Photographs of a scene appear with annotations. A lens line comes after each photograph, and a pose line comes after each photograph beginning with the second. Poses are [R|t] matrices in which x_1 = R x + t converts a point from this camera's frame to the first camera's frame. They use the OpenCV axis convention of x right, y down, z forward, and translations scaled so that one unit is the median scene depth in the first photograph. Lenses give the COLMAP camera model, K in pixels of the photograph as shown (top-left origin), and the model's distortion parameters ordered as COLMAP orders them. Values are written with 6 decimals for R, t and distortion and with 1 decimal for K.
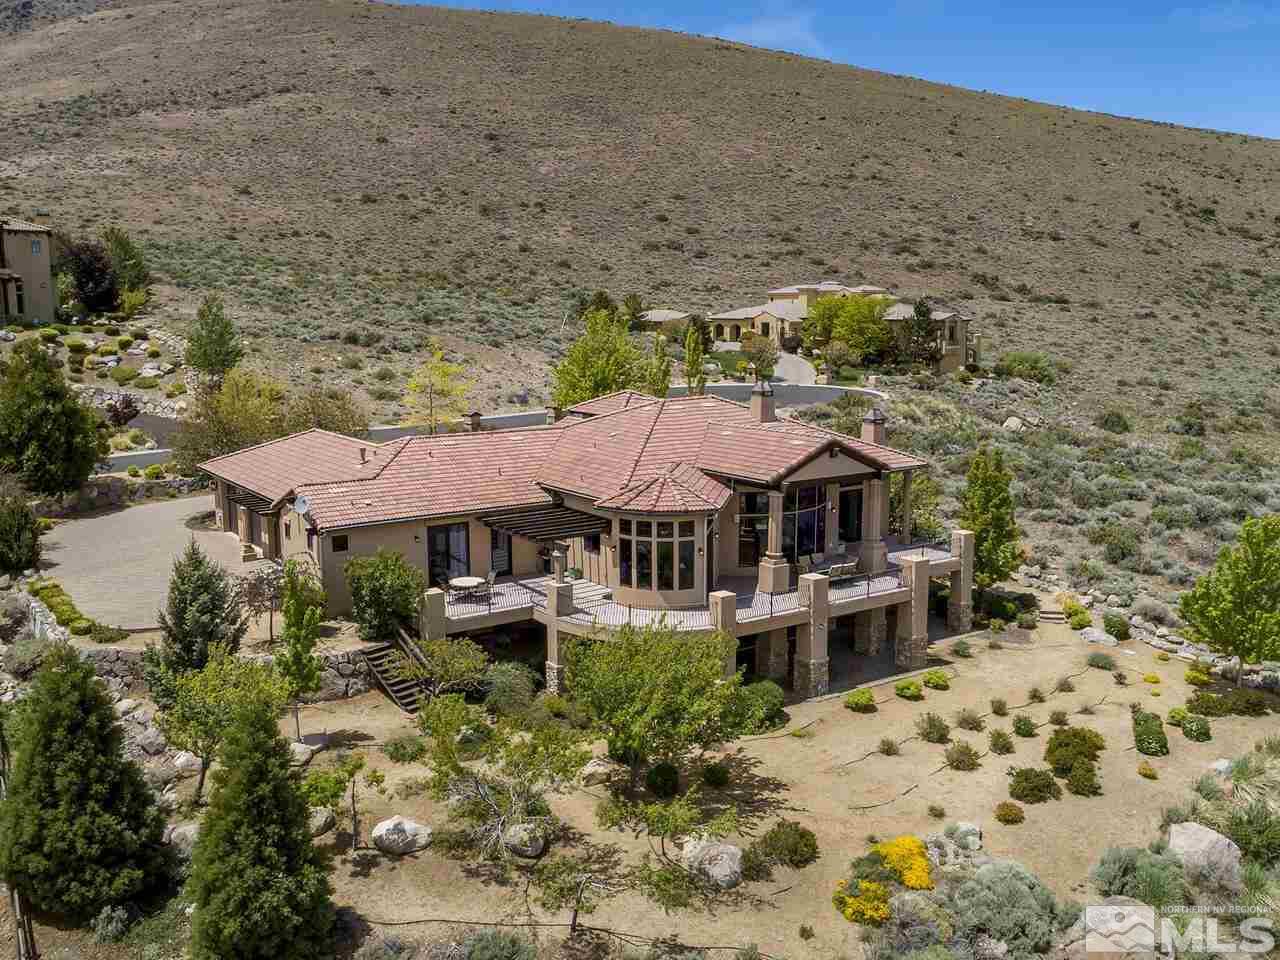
lens RADIAL K [[1234.5, 0, 588.7], [0, 1234.5, 520.8], [0, 0, 1]] dist [-0.020645, 0.016608]
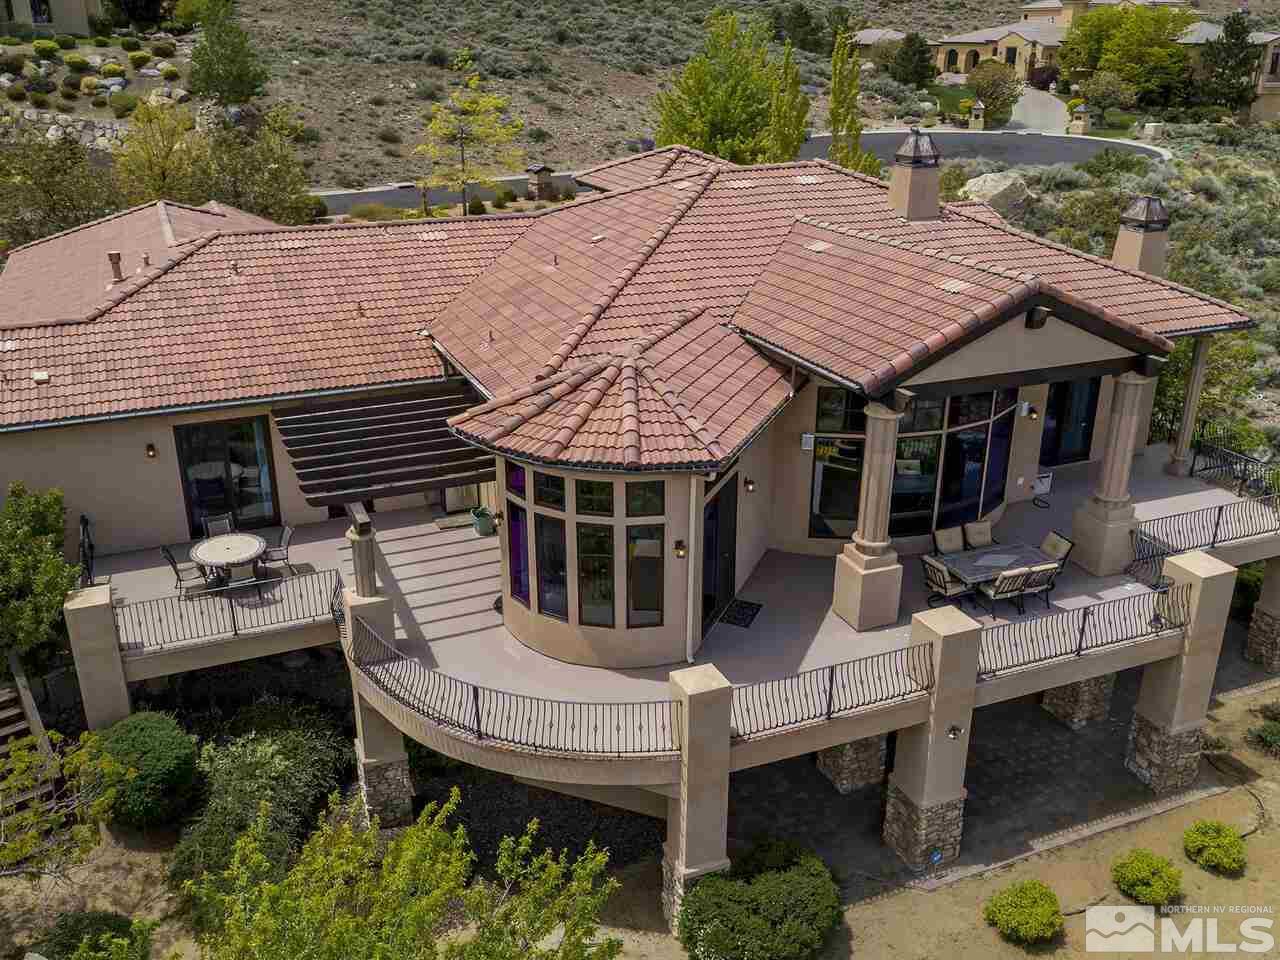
lens RADIAL K [[1234.5, 0, 588.7], [0, 1234.5, 520.8], [0, 0, 1]] dist [-0.020645, 0.016608]
pose [[0.982818, 0.074026, -0.169082, 0.058383], [-0.038340, 0.977949, 0.205296, -0.031930], [0.180551, -0.195286, 0.963984, 0.258136]]
